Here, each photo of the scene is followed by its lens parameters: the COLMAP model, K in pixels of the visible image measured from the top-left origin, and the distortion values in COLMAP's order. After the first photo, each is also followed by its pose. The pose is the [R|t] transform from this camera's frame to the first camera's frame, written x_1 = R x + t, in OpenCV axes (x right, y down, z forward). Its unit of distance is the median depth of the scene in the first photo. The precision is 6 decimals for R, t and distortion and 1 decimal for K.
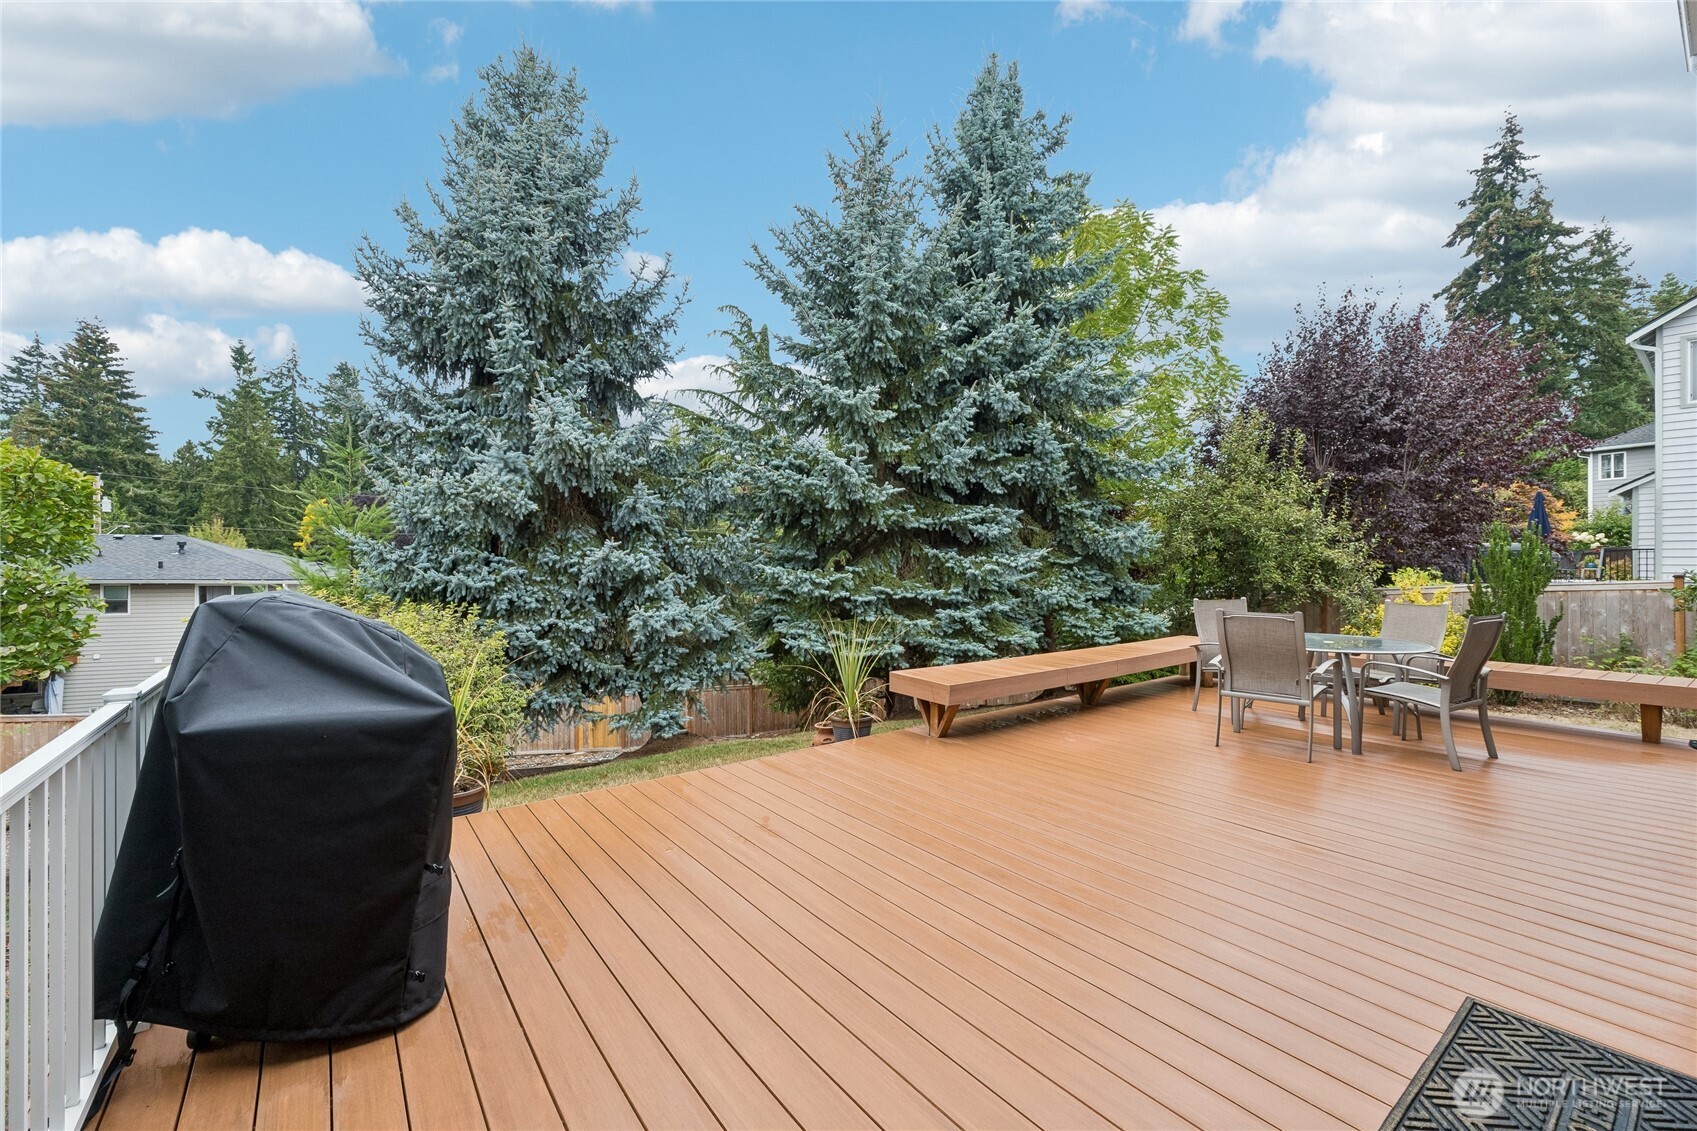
lens RADIAL K [[717.3, 0, 855.5], [0, 717.3, 563.6], [0, 0, 1]] dist [-0.008889, -0.000351]
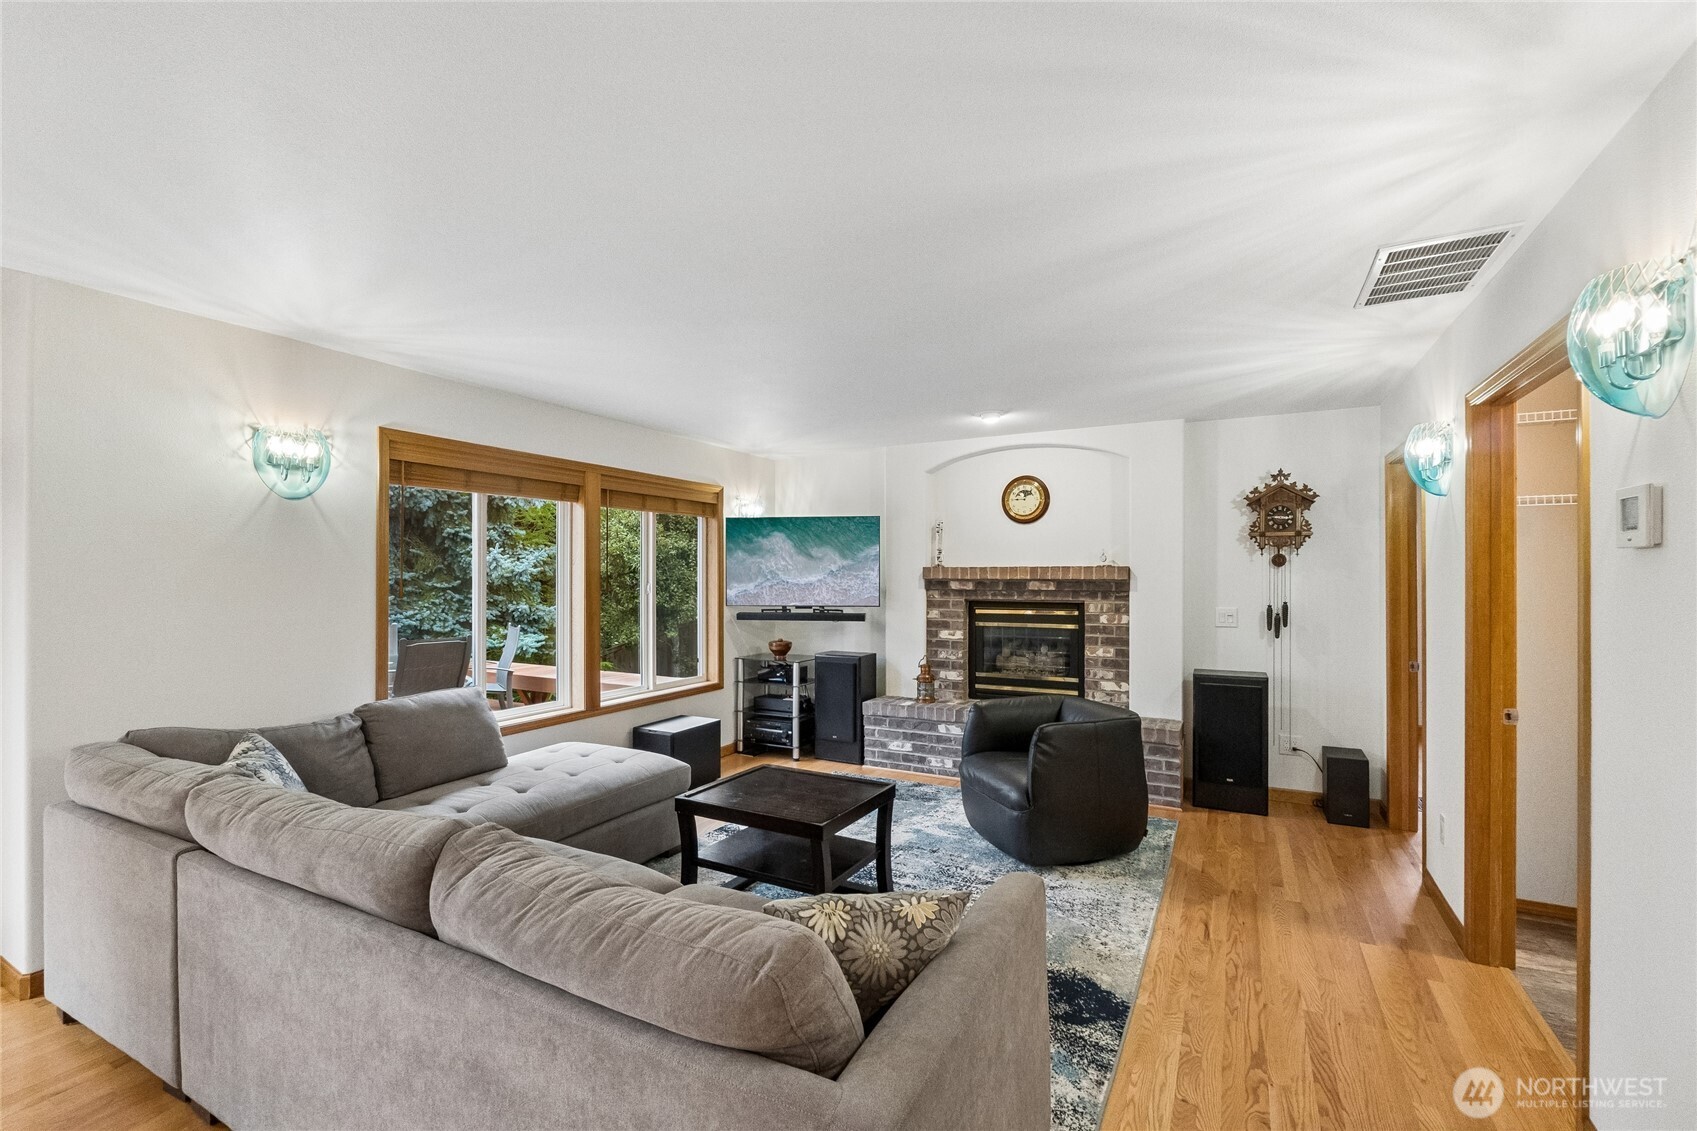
lens RADIAL K [[717.3, 0, 857.1], [0, 717.3, 578.9], [0, 0, 1]] dist [-0.008889, -0.000351]
pose [[0.907633, -0.000013, 0.419765, 0.474092], [-0.000081, 1.000000, 0.000206, -0.014059], [-0.419765, -0.000221, 0.907633, -0.190705]]
